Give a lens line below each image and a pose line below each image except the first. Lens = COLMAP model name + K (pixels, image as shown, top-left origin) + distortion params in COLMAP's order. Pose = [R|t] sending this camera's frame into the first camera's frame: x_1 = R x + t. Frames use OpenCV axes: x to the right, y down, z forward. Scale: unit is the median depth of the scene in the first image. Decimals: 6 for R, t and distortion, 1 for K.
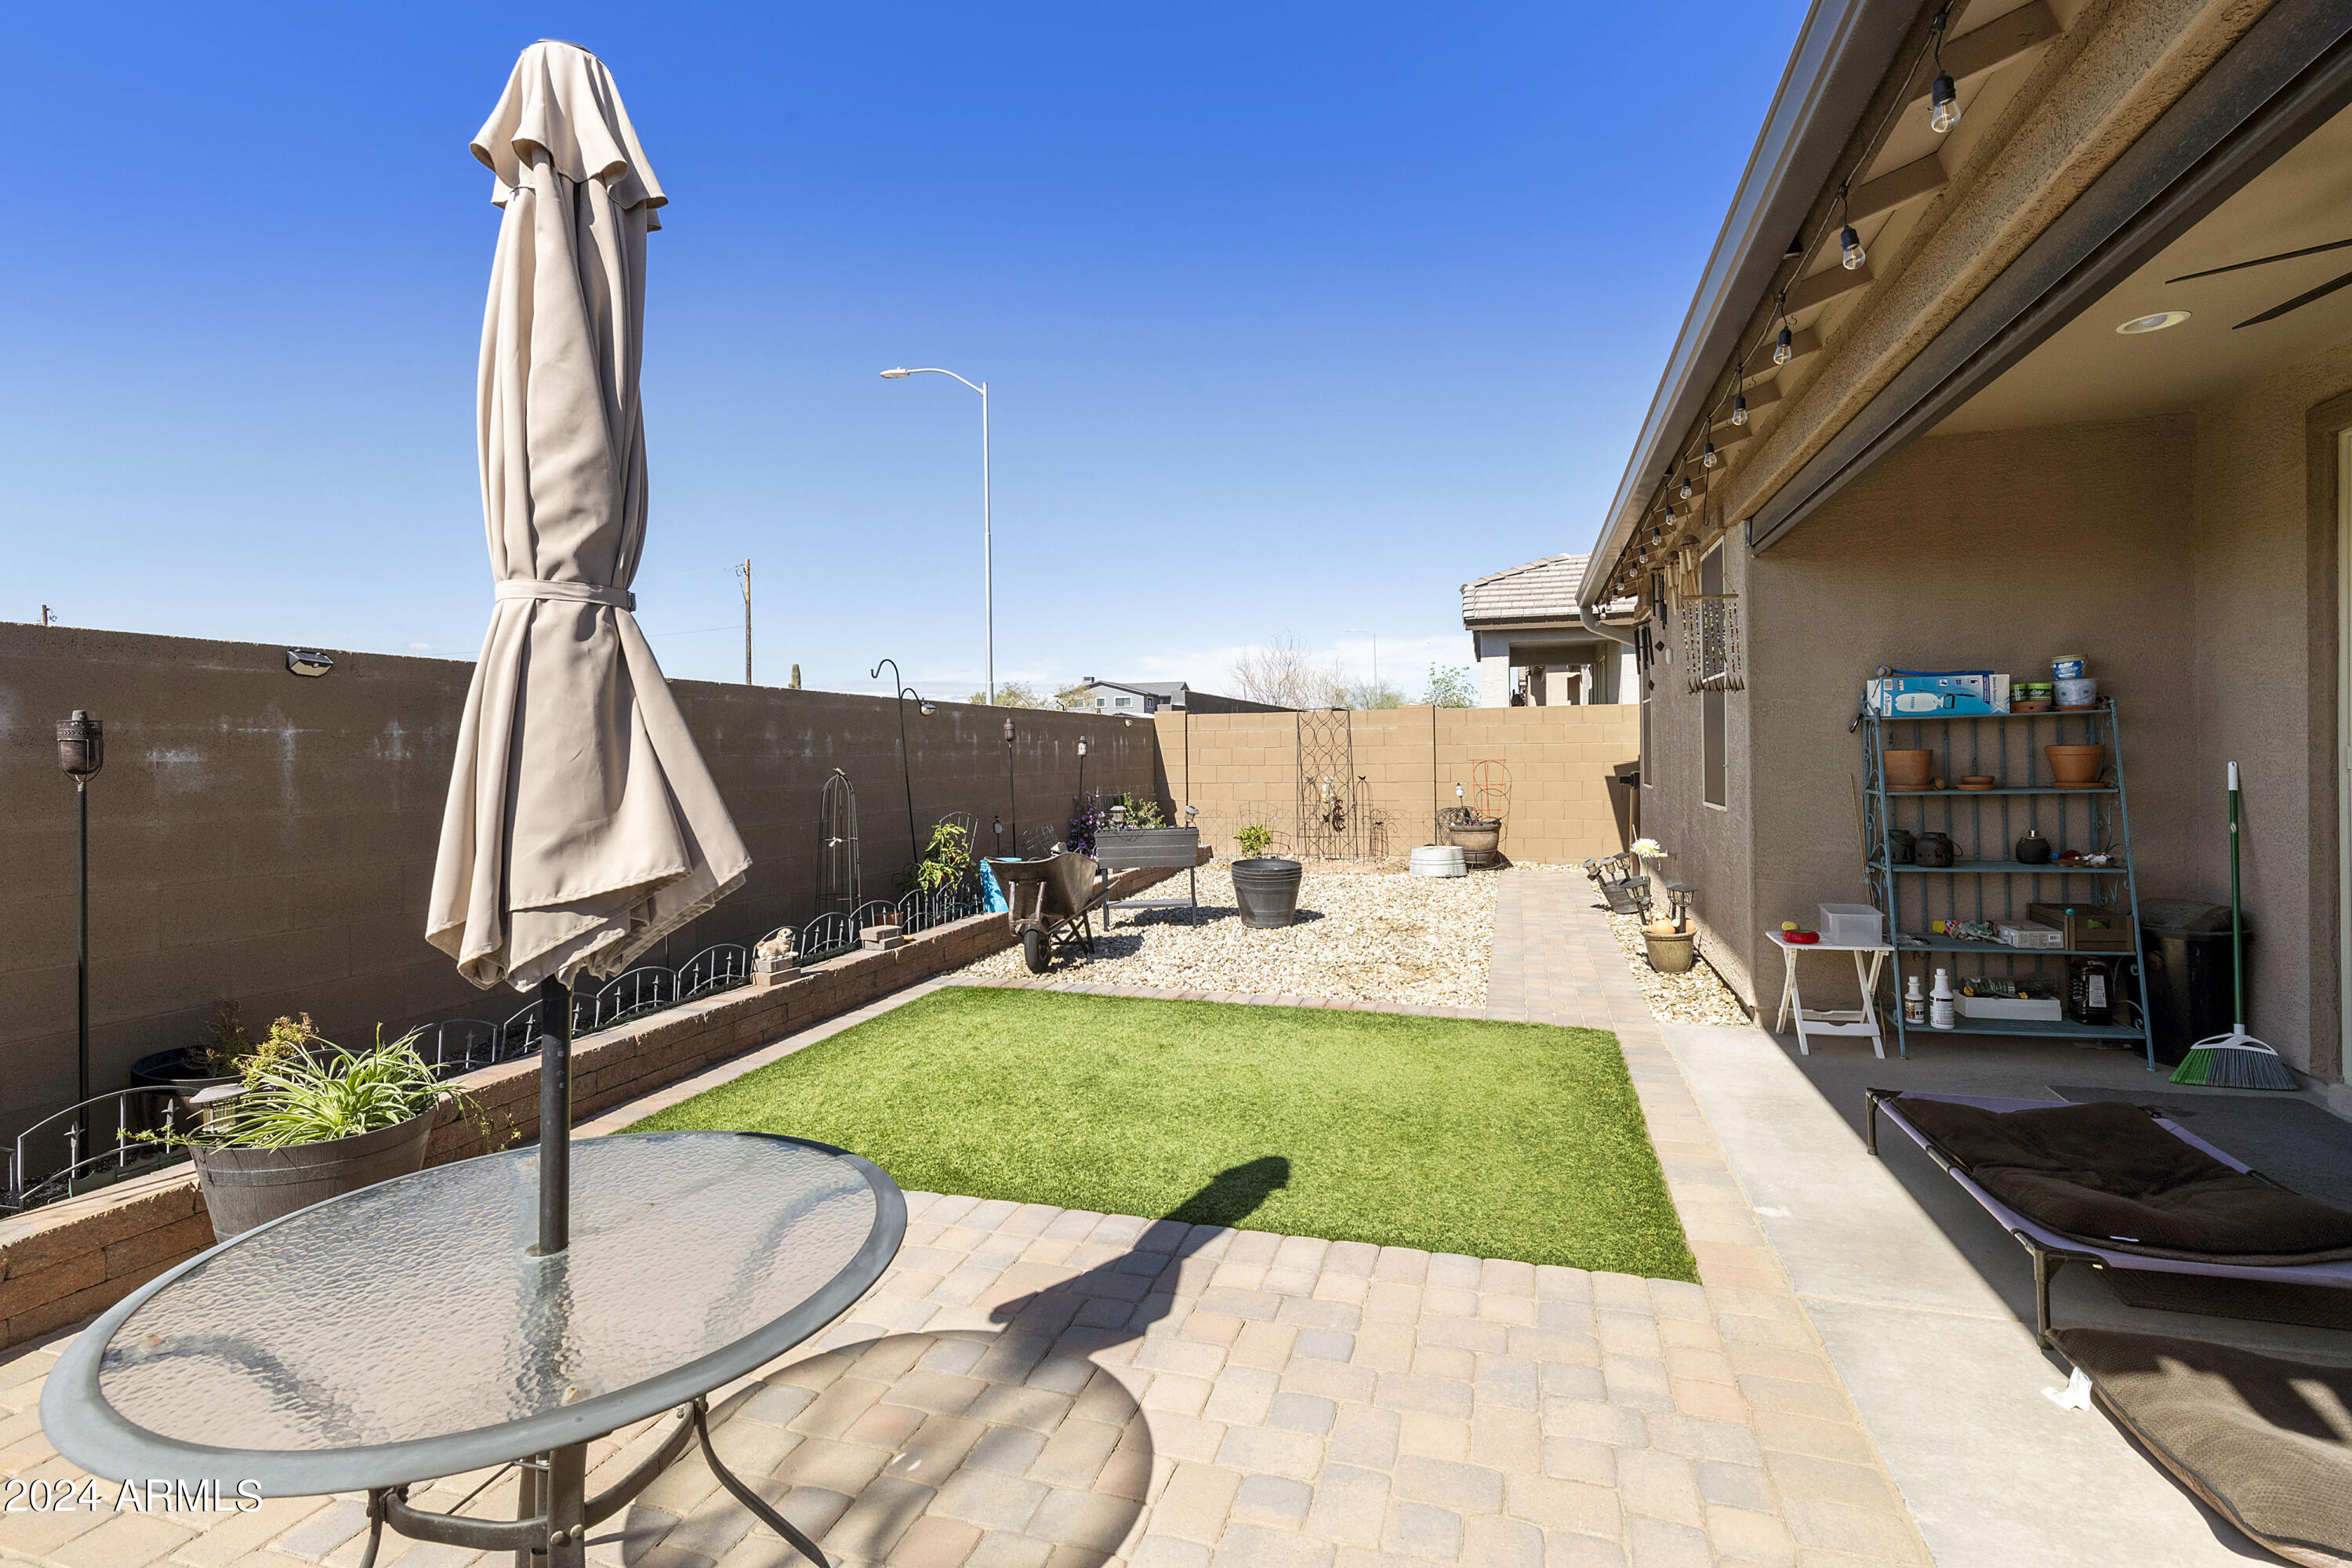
lens RADIAL K [[1042.1, 0, 1183.9], [0, 1042.1, 757.4], [0, 0, 1]] dist [0.000542, 0.000523]
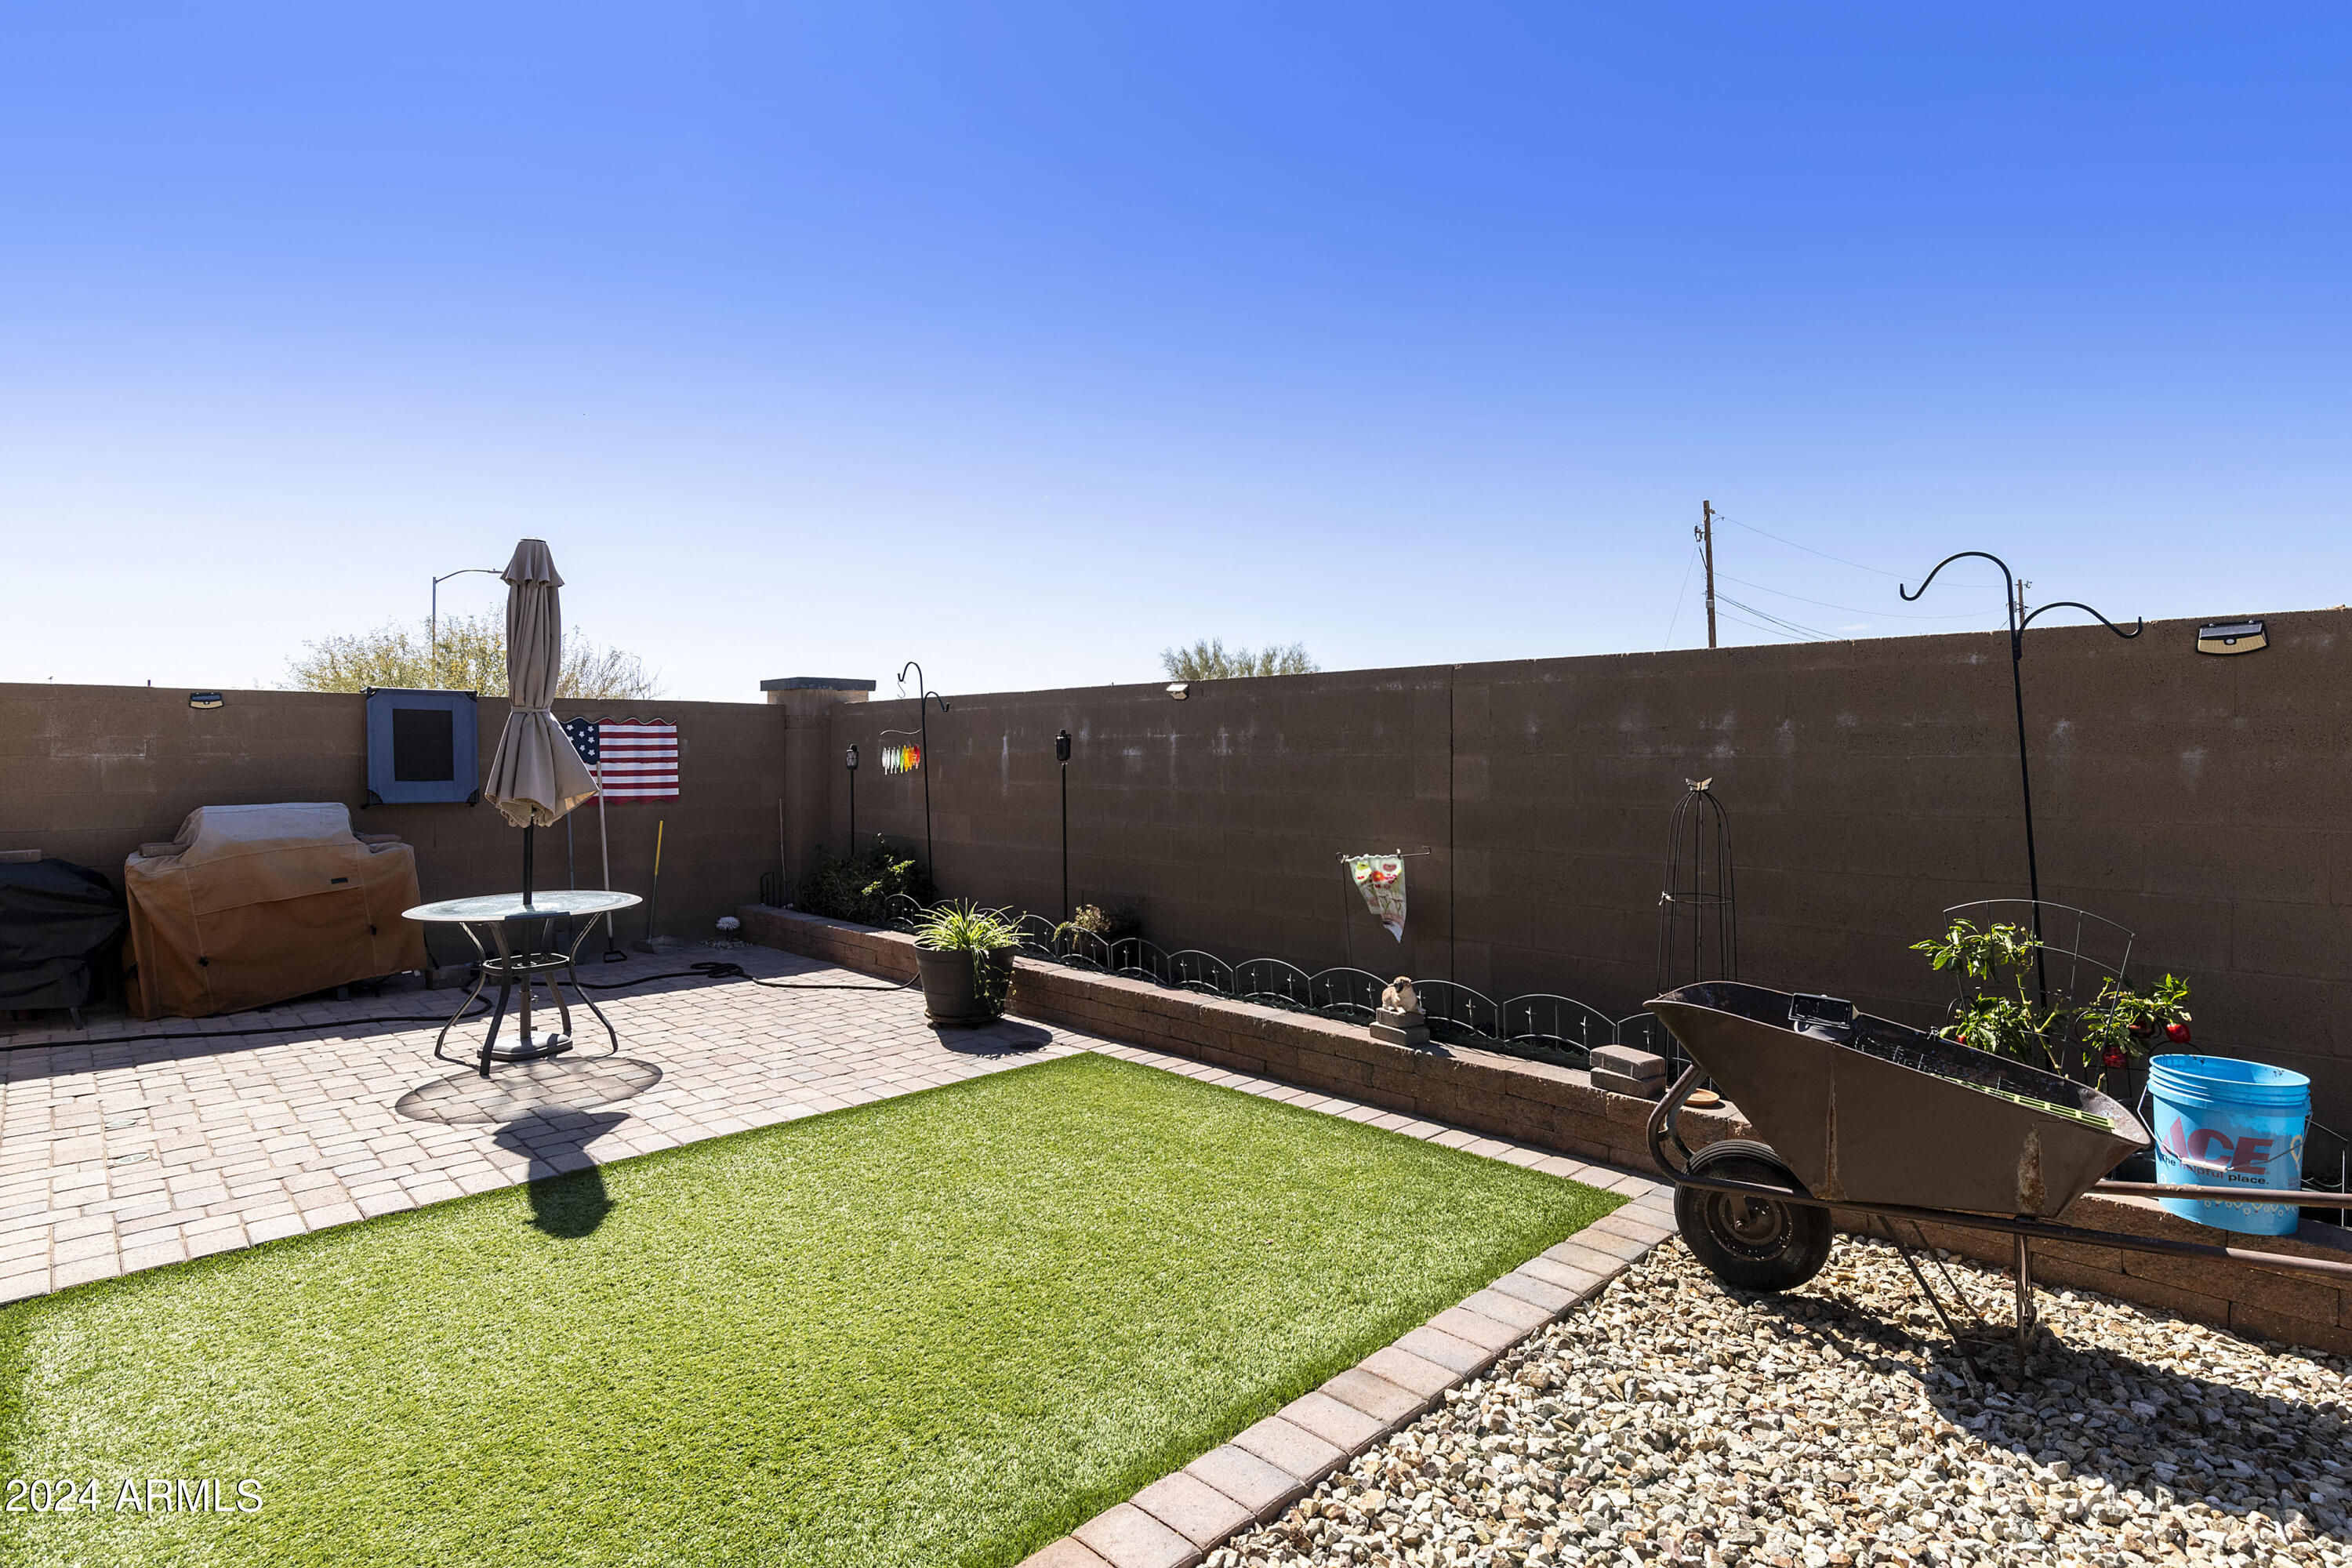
lens RADIAL K [[1168.5, 0, 1222.6], [0, 1168.5, 740.7], [0, 0, 1]] dist [0.009228, 0.003176]
pose [[-0.474891, -0.010219, -0.879985, 0.378644], [-0.008577, 0.999939, -0.006983, -0.003480], [0.880003, 0.004231, -0.474950, 1.072099]]
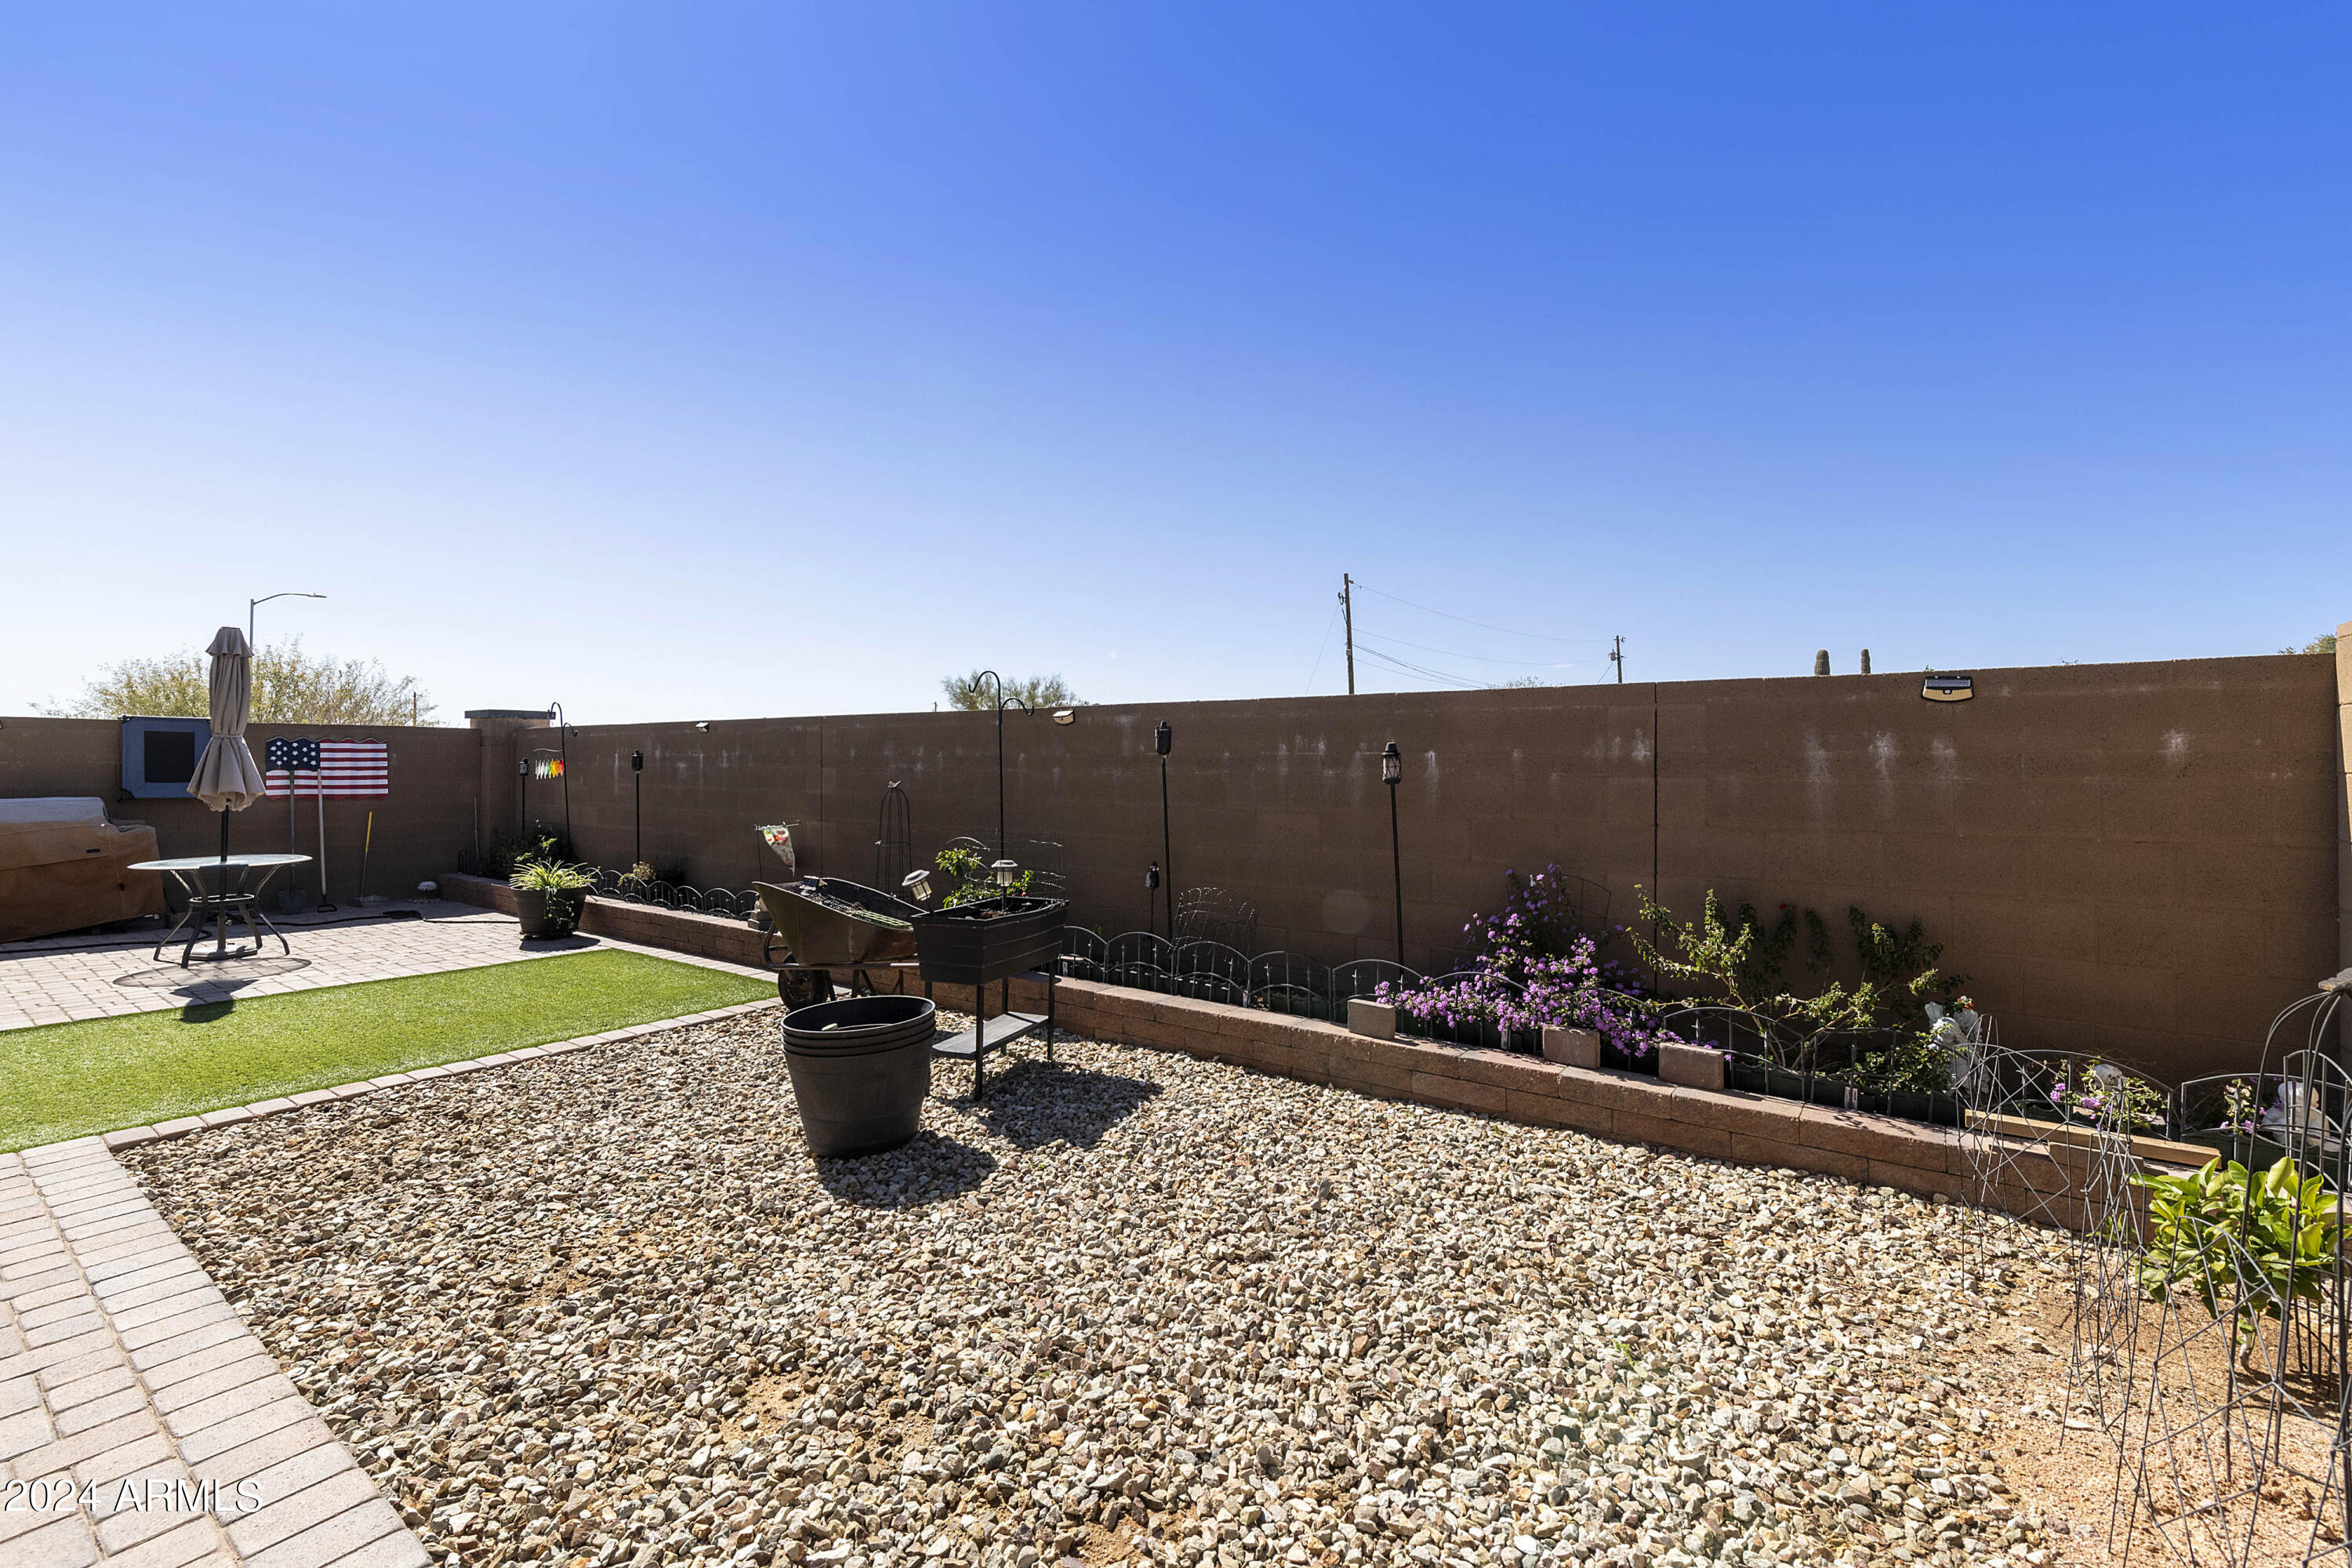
lens RADIAL K [[1018.6, 0, 1232.9], [0, 1018.6, 757.7], [0, 0, 1]] dist [0.001915, -0.001212]
pose [[-0.326198, -0.013349, -0.945207, 0.591621], [-0.016669, 0.999826, -0.008368, -0.011470], [0.945155, 0.013026, -0.326364, 1.701344]]
